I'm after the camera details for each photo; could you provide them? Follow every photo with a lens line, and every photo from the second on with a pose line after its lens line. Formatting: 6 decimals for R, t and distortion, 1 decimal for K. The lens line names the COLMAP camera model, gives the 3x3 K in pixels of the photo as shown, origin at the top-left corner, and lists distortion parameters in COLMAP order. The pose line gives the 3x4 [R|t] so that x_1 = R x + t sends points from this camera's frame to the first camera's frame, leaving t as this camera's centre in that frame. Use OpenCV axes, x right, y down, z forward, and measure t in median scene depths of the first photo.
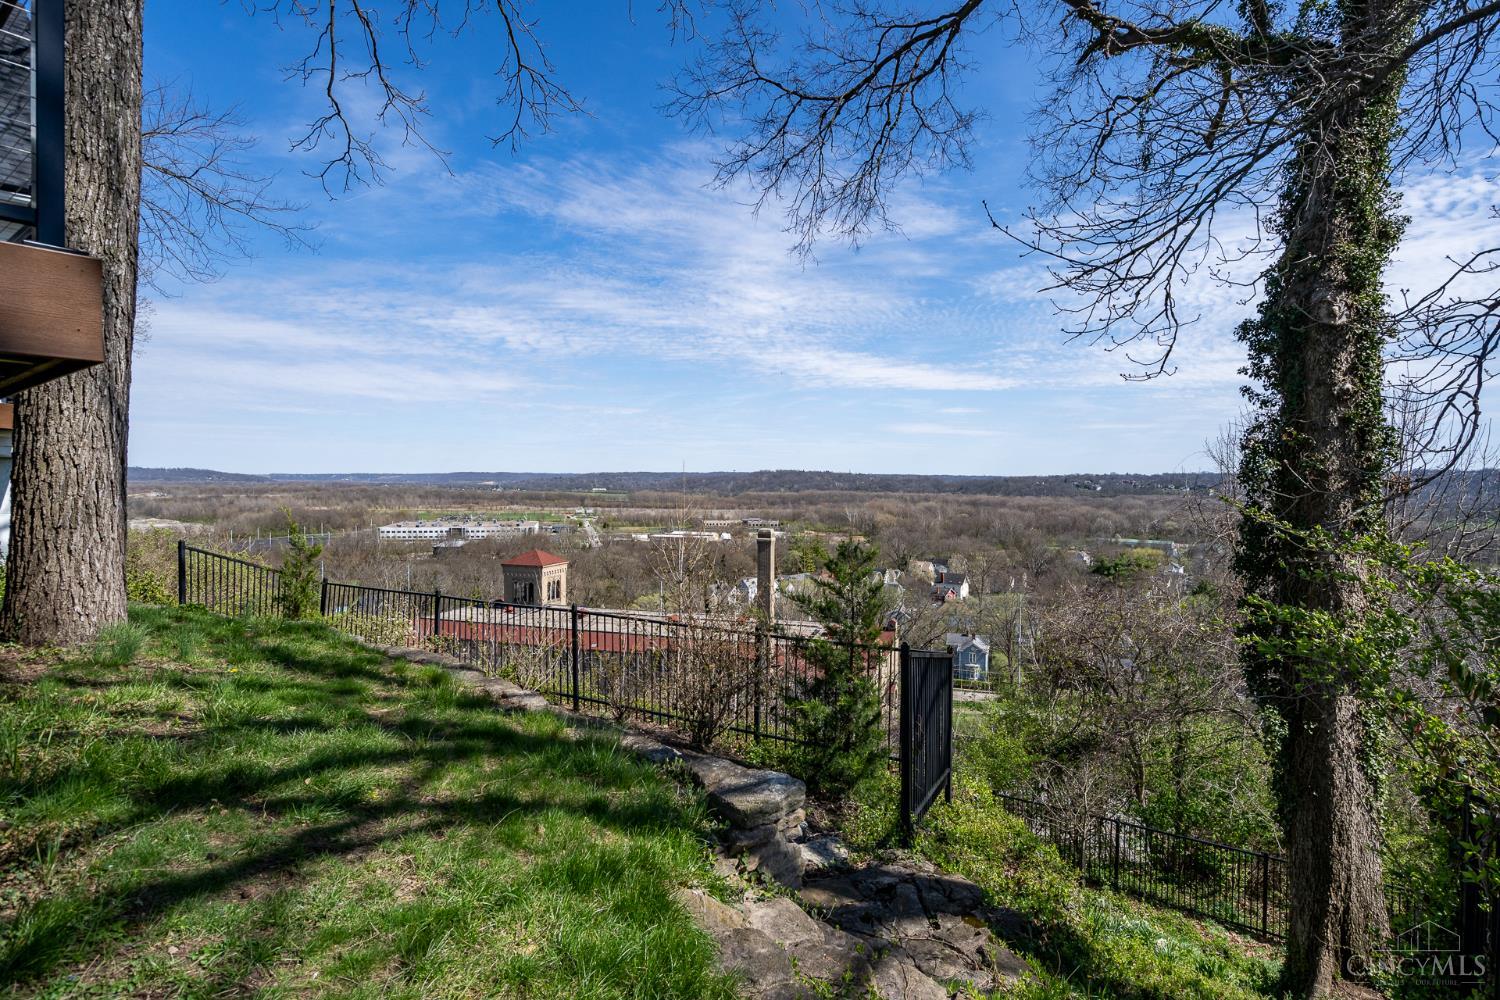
lens RADIAL K [[775.2, 0, 750.0], [0, 775.2, 500.0], [0, 0, 1]] dist [-0.002115, -0.000066]
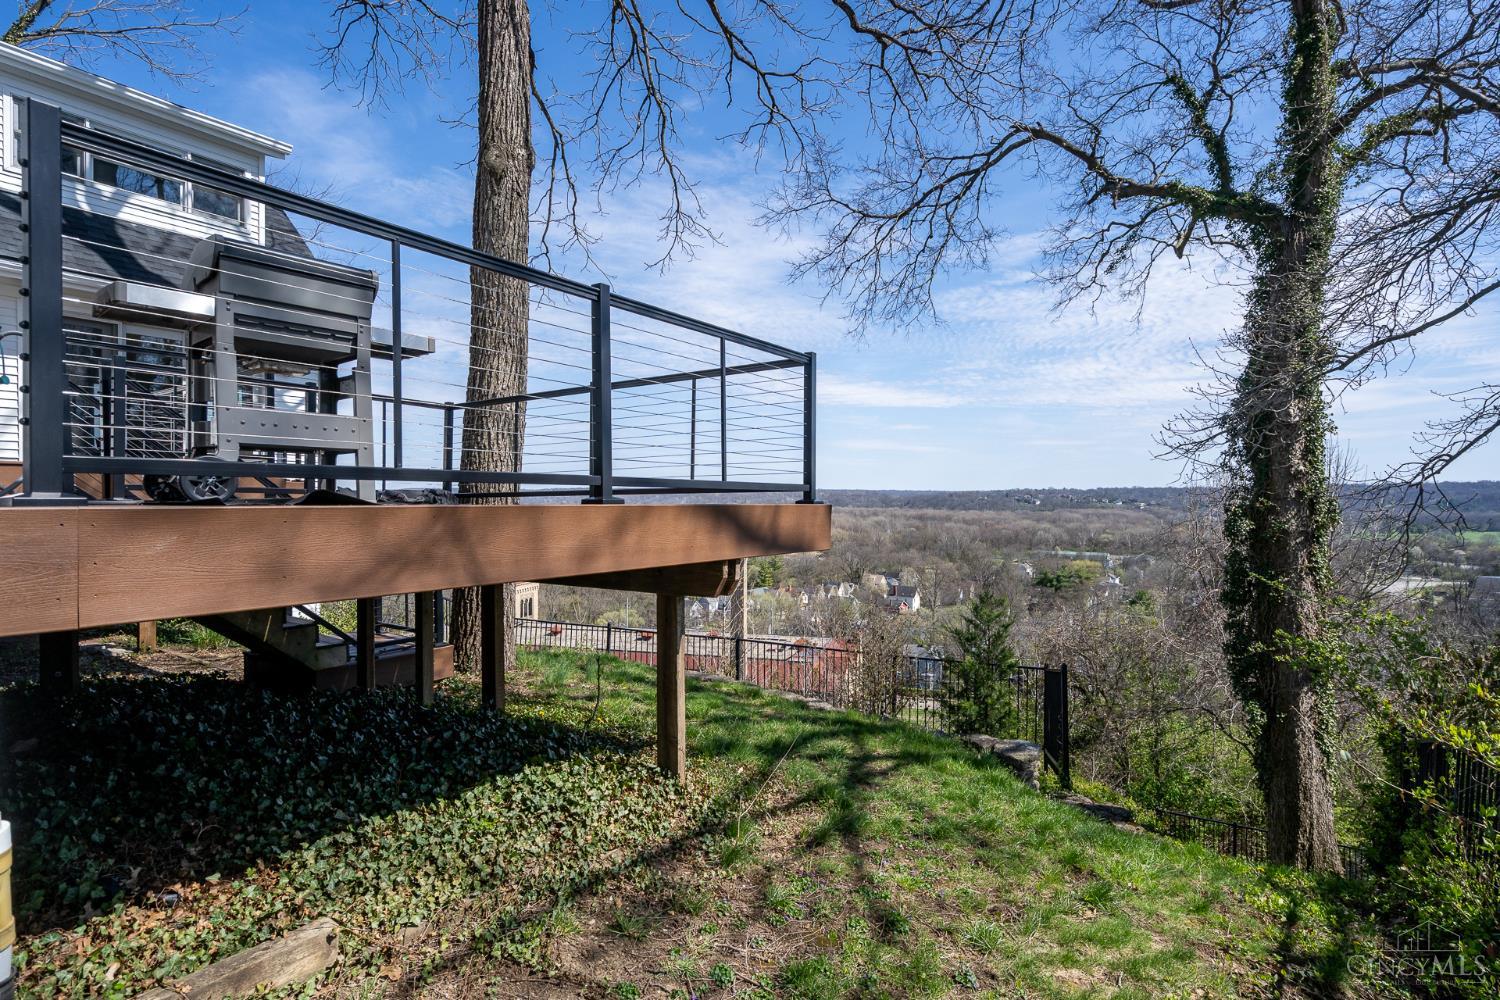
lens RADIAL K [[759.5, 0, 750.0], [0, 759.5, 500.0], [0, 0, 1]] dist [-0.001751, -0.000658]
pose [[0.998205, -0.003357, 0.059803, -0.266516], [0.004564, 0.999788, -0.020057, -0.062386], [-0.059723, 0.020294, 0.998009, -0.266789]]
